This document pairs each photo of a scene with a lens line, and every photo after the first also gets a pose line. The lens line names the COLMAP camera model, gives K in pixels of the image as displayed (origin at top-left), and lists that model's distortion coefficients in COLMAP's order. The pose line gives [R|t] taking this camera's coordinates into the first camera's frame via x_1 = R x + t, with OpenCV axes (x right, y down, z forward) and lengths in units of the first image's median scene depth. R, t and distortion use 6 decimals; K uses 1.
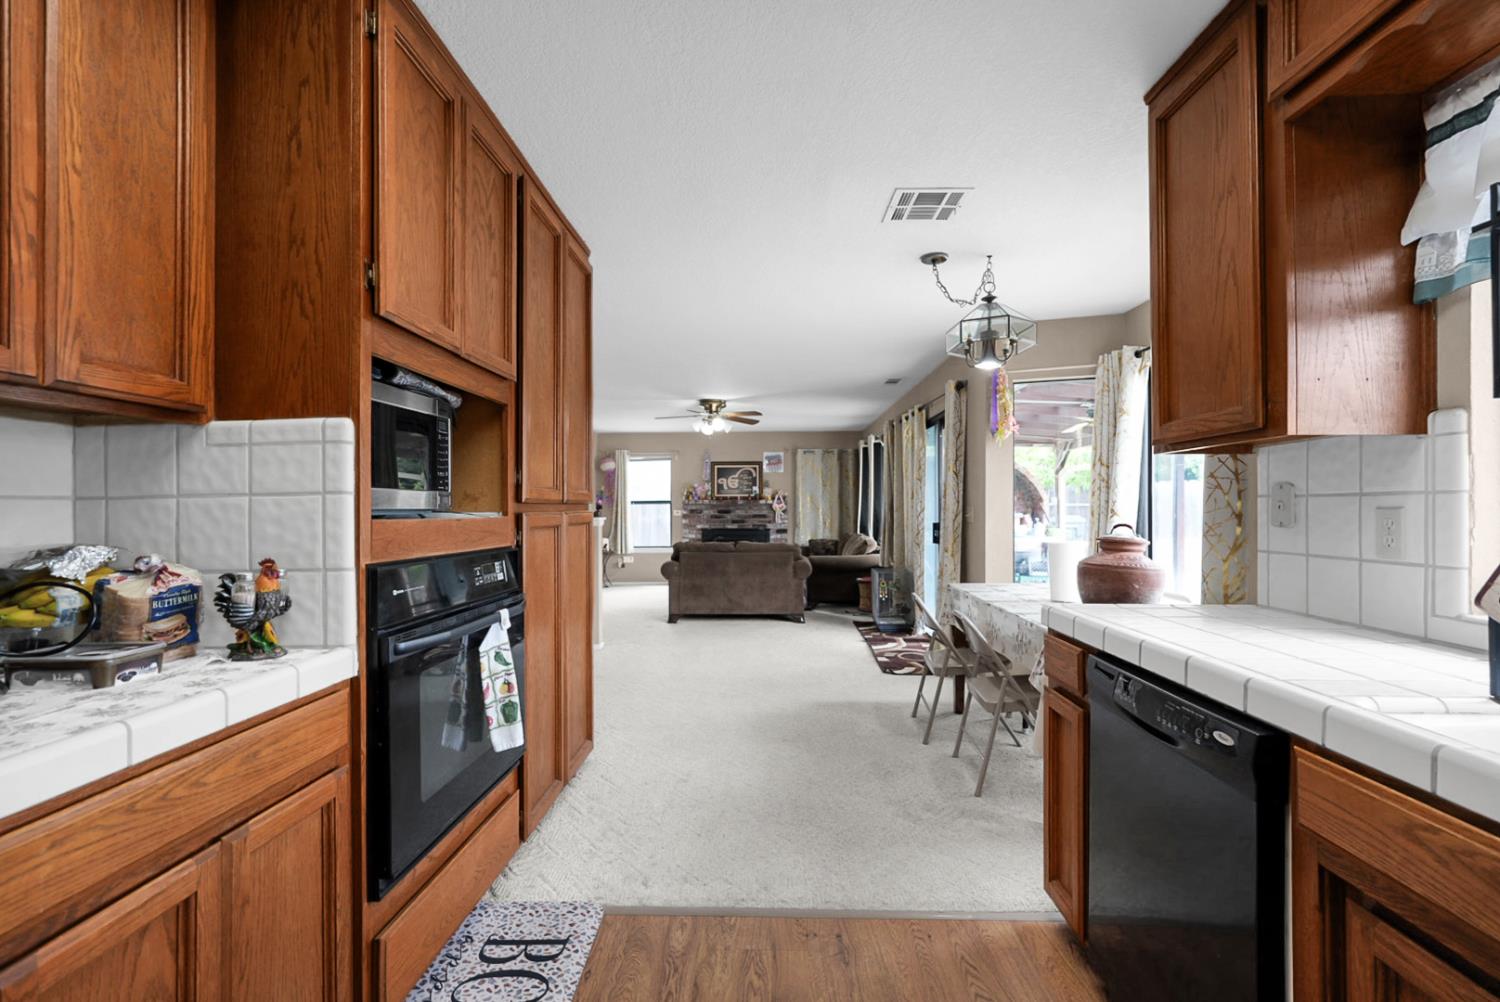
lens RADIAL K [[733.5, 0, 750.0], [0, 733.5, 501.0], [0, 0, 1]] dist [0.000945, 0.000205]
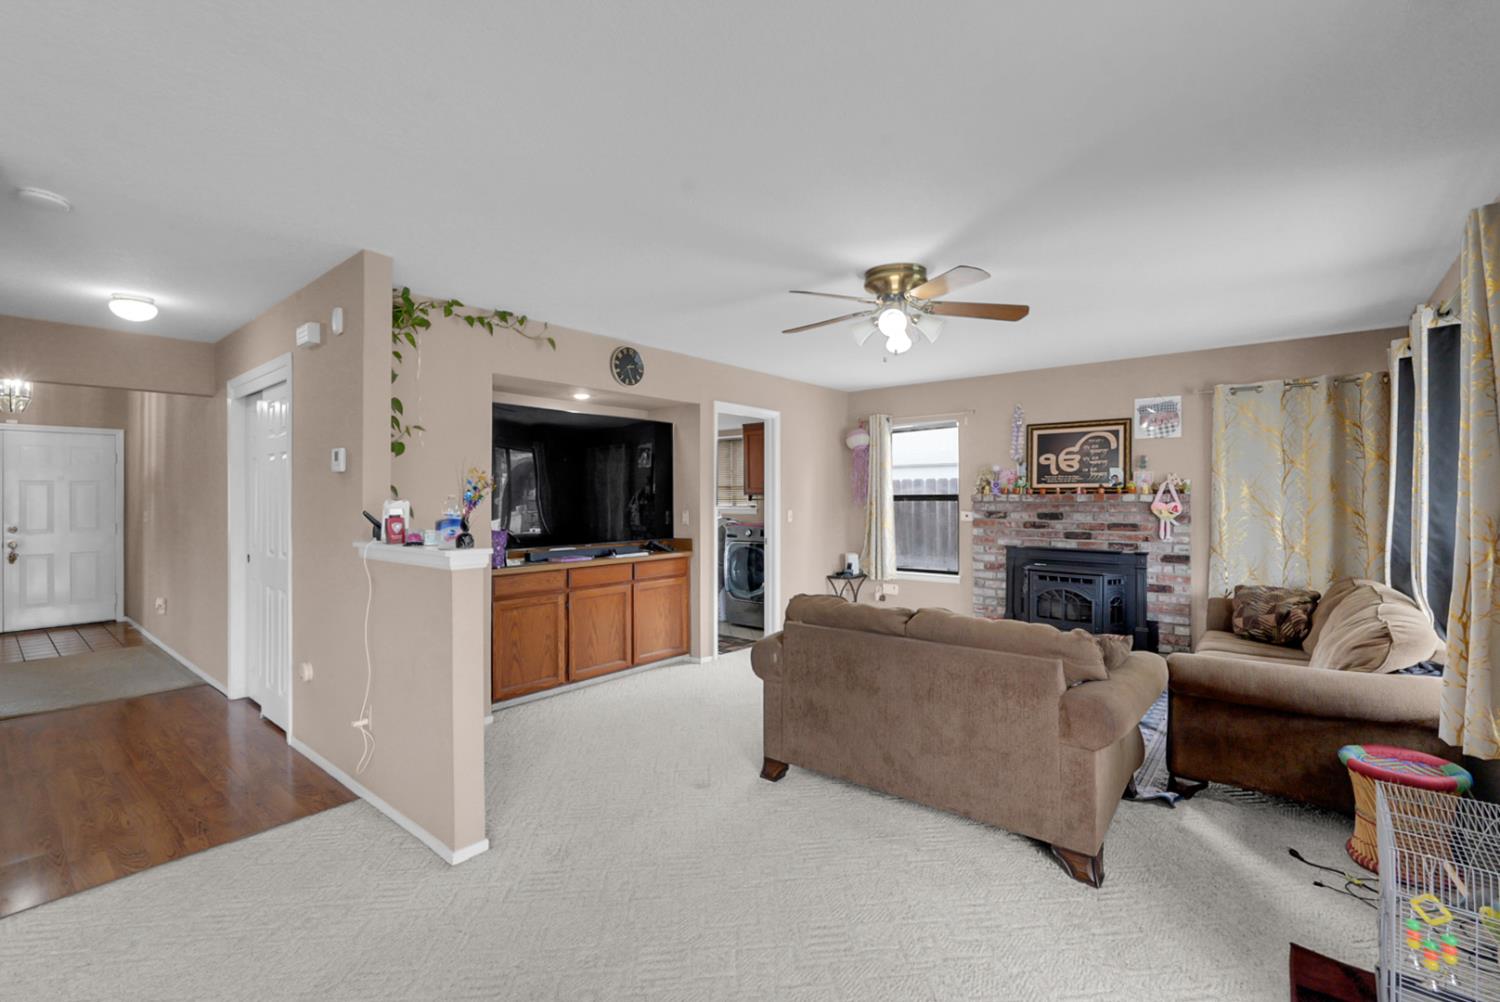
lens RADIAL K [[677.9, 0, 747.2], [0, 677.9, 489.4], [0, 0, 1]] dist [0.001581, -0.000007]
pose [[0.785864, -0.002850, -0.618393, 0.097414], [0.003299, 0.999994, -0.000415, -0.005386], [0.618391, -0.001714, 0.785869, 0.476081]]
